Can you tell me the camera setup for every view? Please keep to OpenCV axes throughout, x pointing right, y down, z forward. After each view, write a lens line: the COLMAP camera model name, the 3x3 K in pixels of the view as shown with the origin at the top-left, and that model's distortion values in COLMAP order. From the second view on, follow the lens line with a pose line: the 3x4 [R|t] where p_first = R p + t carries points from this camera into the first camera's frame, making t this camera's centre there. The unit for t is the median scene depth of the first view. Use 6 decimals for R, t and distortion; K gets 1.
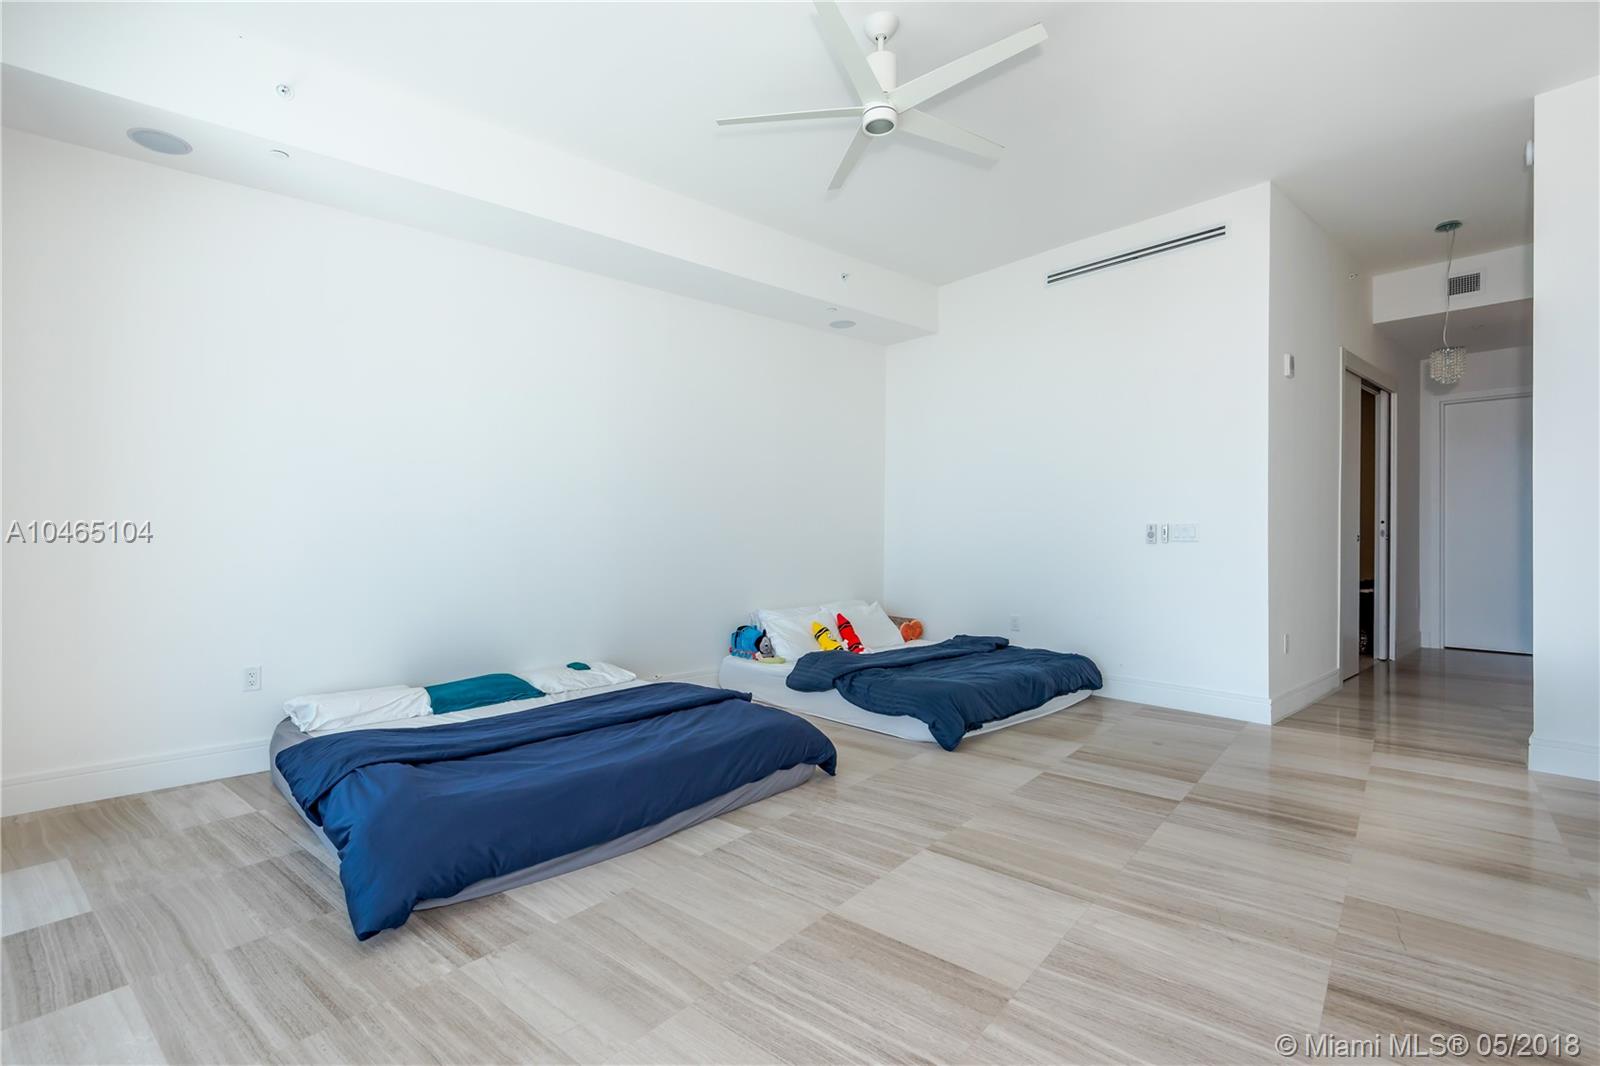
lens RADIAL K [[737.0, 0, 782.4], [0, 737.0, 537.9], [0, 0, 1]] dist [0.021868, -0.004181]
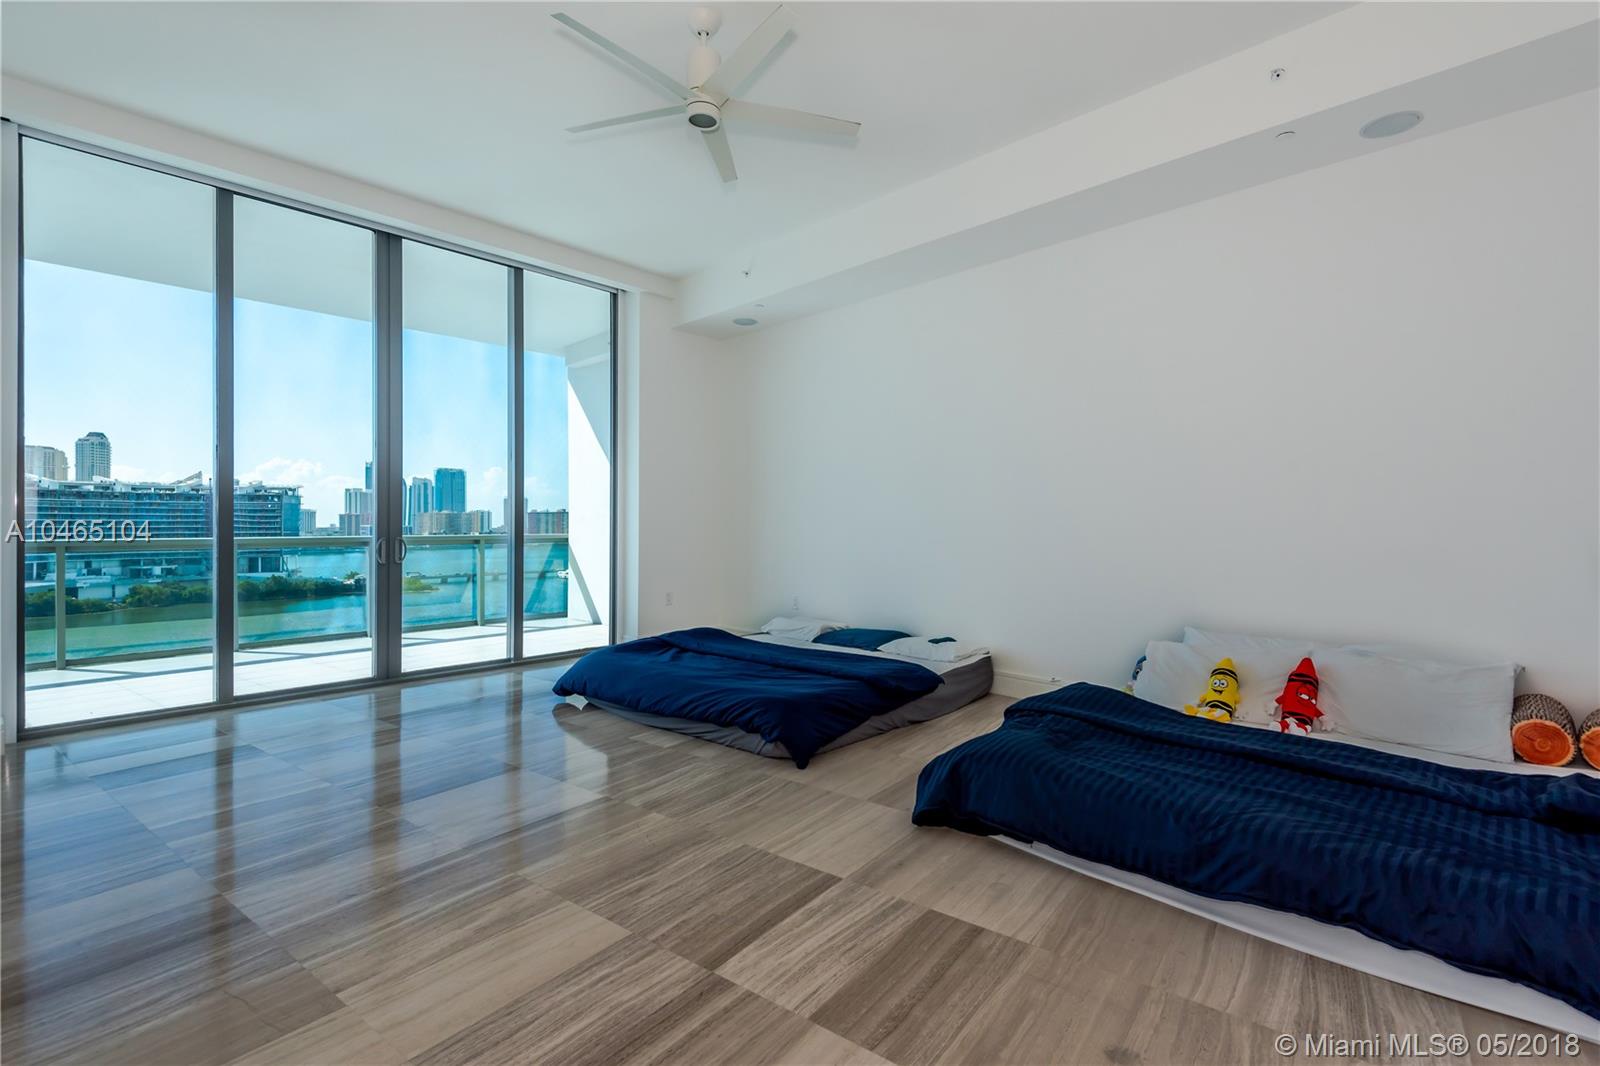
lens RADIAL K [[737.0, 0, 807.6], [0, 737.0, 525.1], [0, 0, 1]] dist [0.021868, -0.004181]
pose [[0.057755, -0.000237, -0.998331, 1.266397], [-0.006968, 0.999976, -0.000640, 0.010648], [0.998306, 0.006993, 0.057752, 1.183284]]
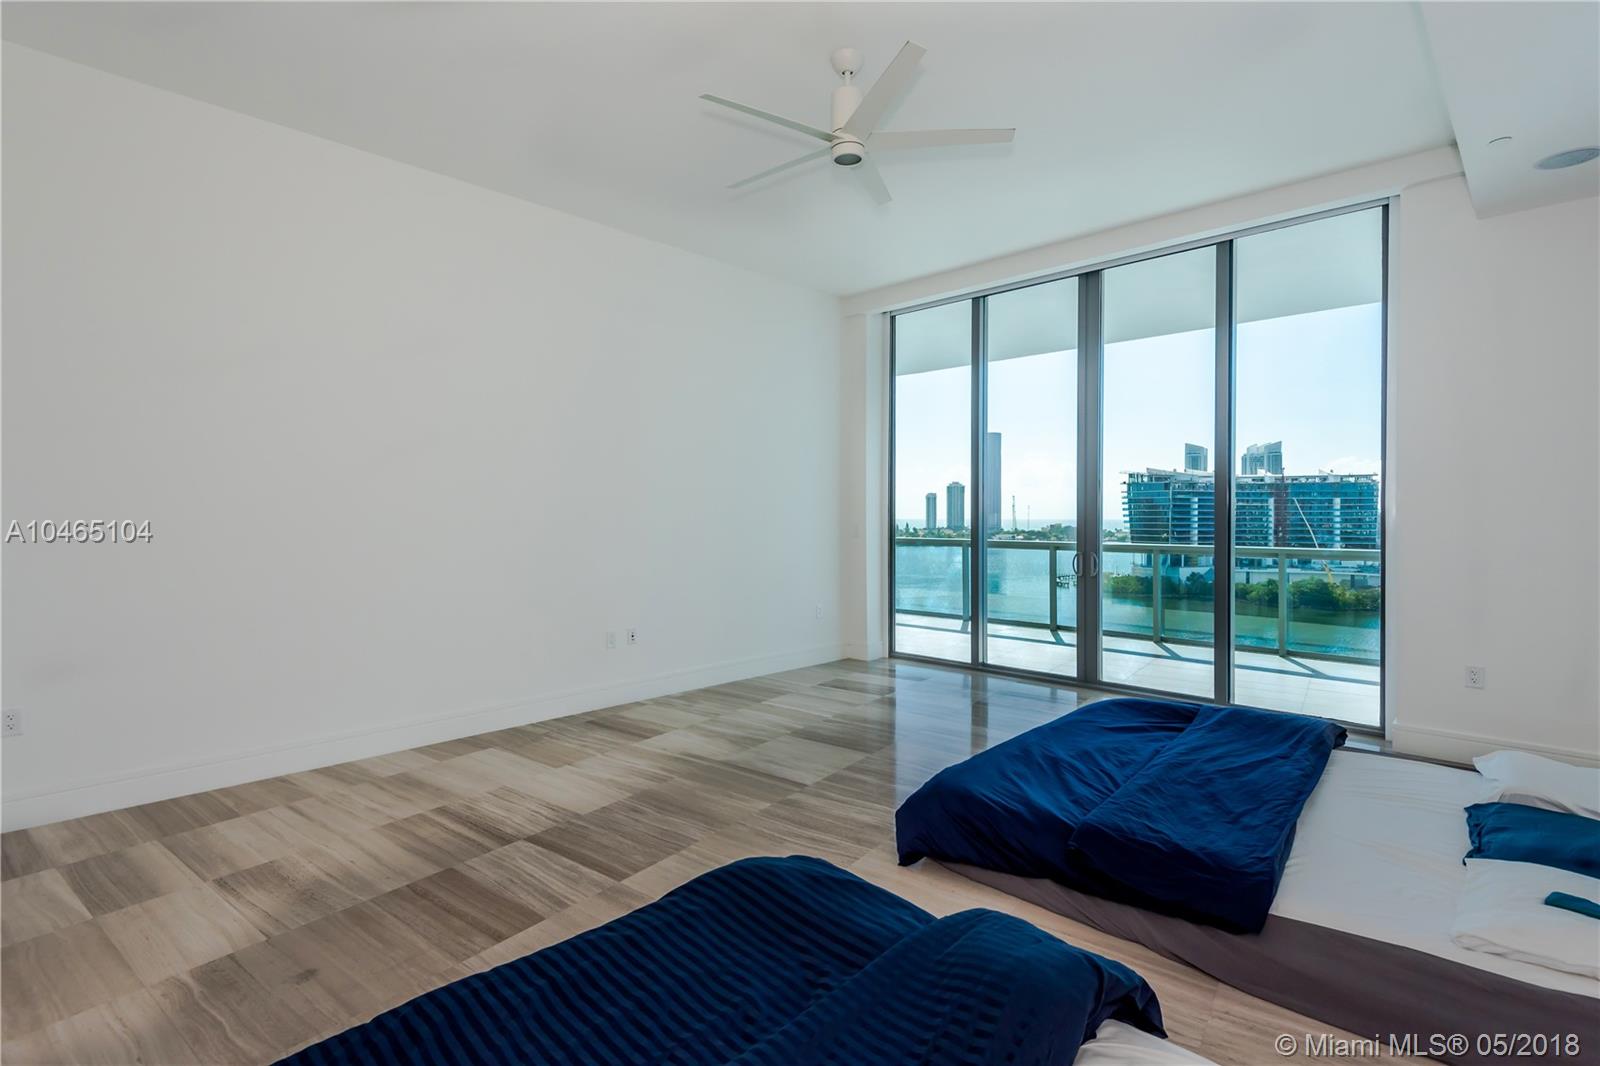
lens RADIAL K [[737.0, 0, 784.7], [0, 737.0, 520.8], [0, 0, 1]] dist [0.021868, -0.004181]
pose [[-0.998893, 0.002800, -0.046950, 0.284263], [0.002112, 0.999890, 0.014706, -0.068365], [0.046986, 0.014591, -0.998789, 2.212149]]
